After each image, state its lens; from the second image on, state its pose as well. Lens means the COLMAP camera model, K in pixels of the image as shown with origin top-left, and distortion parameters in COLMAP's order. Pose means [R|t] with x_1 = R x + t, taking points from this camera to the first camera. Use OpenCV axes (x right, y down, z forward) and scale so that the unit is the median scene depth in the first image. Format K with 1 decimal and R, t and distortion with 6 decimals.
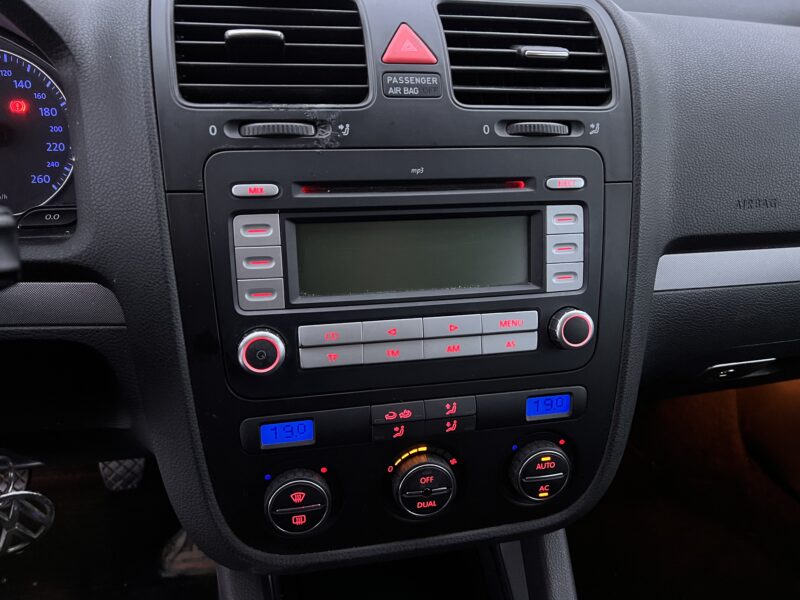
lens RADIAL K [[606.2, 0, 400.9], [0, 606.2, 299.2], [0, 0, 1]] dist [0.014658, -0.017819]
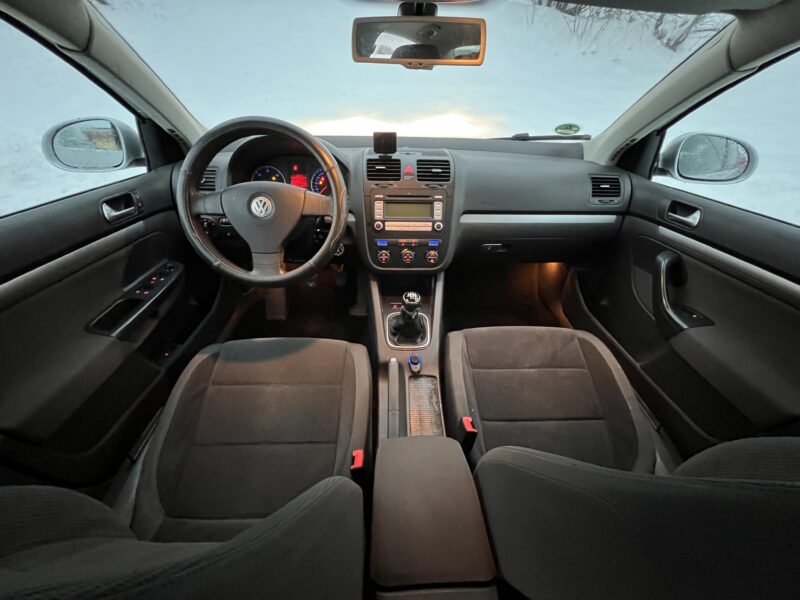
lens RADIAL K [[320.9, 0, 400.2], [0, 320.9, 301.4], [0, 0, 1]] dist [-0.000791, 0.000001]
pose [[0.982046, 0.075464, -0.172889, 0.488208], [-0.060836, 0.994225, 0.088407, 0.461579], [0.178562, -0.076302, 0.980966, -1.770620]]
